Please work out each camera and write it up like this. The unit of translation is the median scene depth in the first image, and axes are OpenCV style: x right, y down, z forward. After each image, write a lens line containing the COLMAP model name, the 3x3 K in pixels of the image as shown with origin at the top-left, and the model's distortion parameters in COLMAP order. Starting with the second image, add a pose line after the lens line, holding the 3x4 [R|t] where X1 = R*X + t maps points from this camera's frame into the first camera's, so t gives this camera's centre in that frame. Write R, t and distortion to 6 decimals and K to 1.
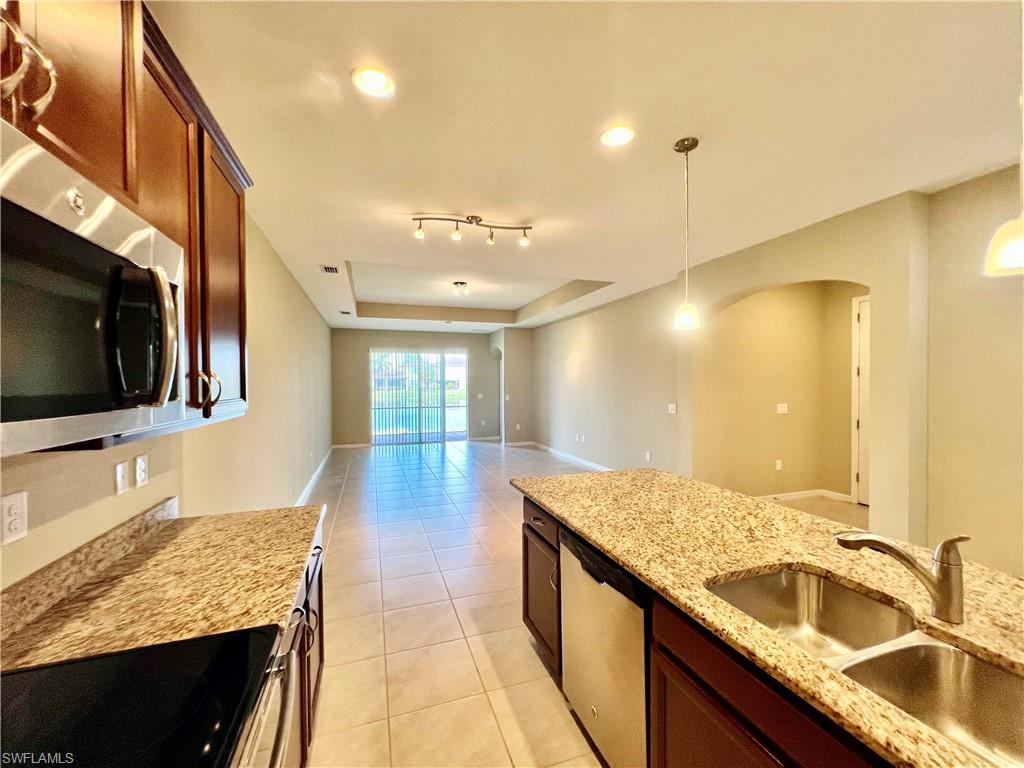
lens RADIAL K [[411.8, 0, 514.6], [0, 411.8, 387.0], [0, 0, 1]] dist [-0.001497, 0.000186]
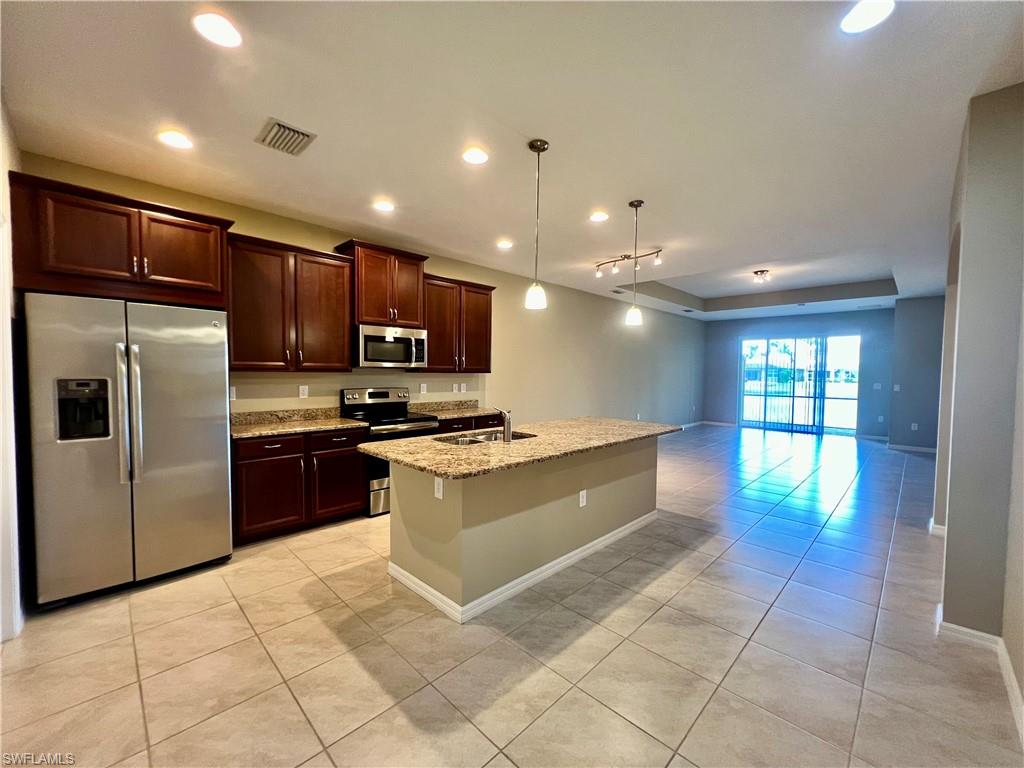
lens RADIAL K [[411.8, 0, 511.9], [0, 411.8, 387.3], [0, 0, 1]] dist [-0.001497, 0.000186]
pose [[0.446178, 0.046296, -0.893746, 1.121741], [-0.022706, 0.998925, 0.040409, 0.028733], [0.894656, 0.002264, 0.446749, -0.064890]]
